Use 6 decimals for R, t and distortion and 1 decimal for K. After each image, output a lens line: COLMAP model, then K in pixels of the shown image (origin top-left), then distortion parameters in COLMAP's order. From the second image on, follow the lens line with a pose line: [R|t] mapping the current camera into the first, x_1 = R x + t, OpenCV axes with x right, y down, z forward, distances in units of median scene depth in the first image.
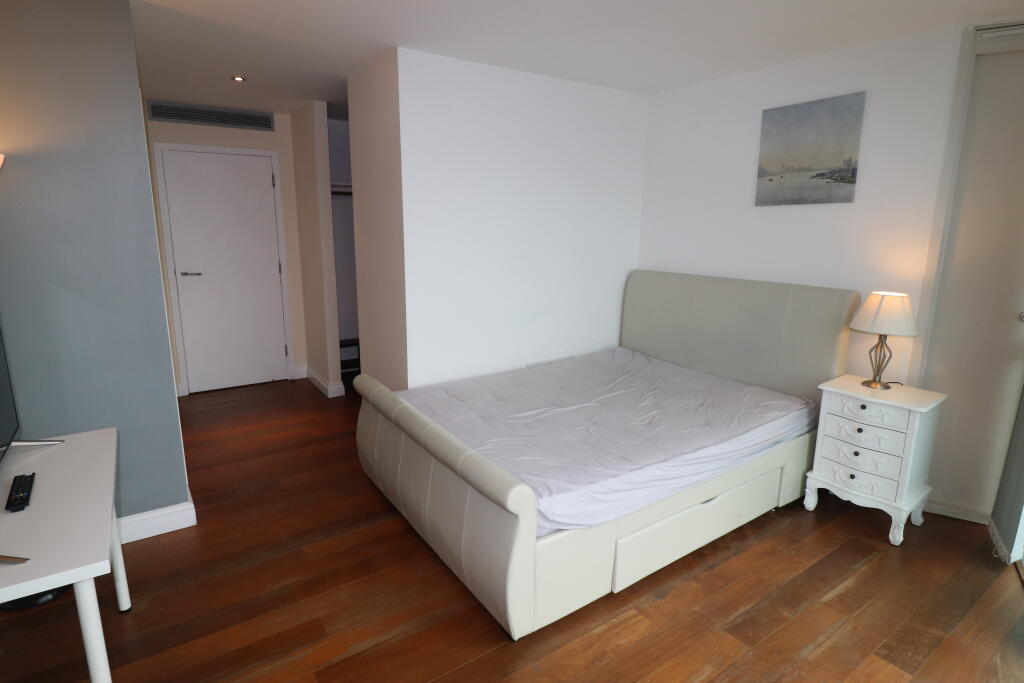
lens RADIAL K [[549.9, 0, 512.3], [0, 549.9, 339.0], [0, 0, 1]] dist [-0.008151, -0.000853]
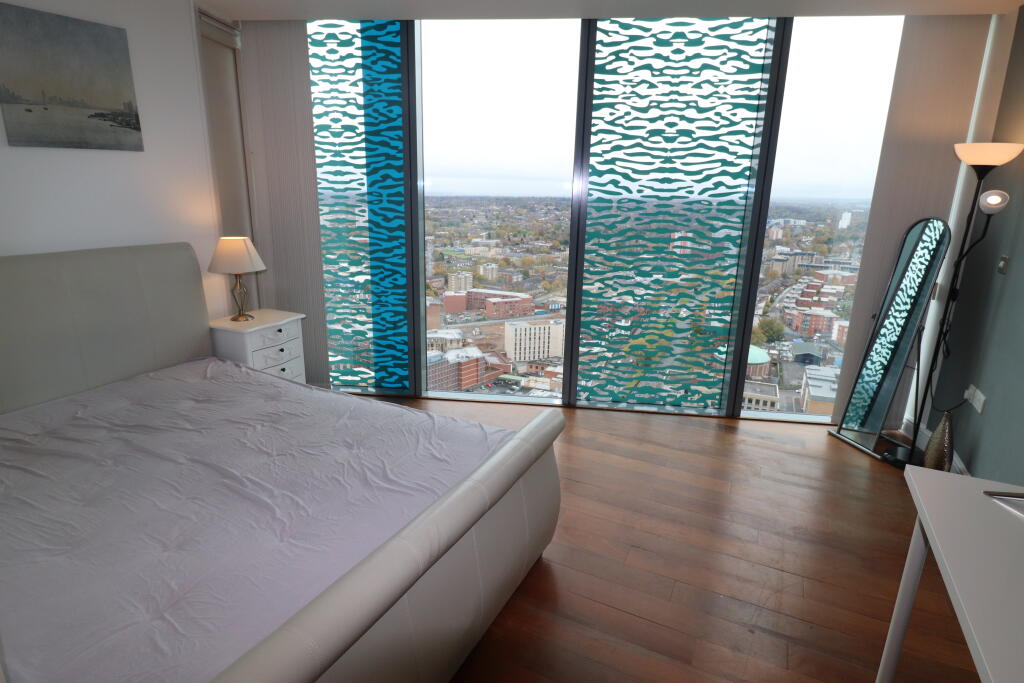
lens RADIAL K [[549.9, 0, 514.9], [0, 549.9, 343.6], [0, 0, 1]] dist [-0.008151, -0.000853]
pose [[-0.489916, -0.256460, 0.833193, -0.557393], [0.158300, 0.913689, 0.374318, -0.194045], [-0.857277, 0.315279, -0.407033, 0.920118]]
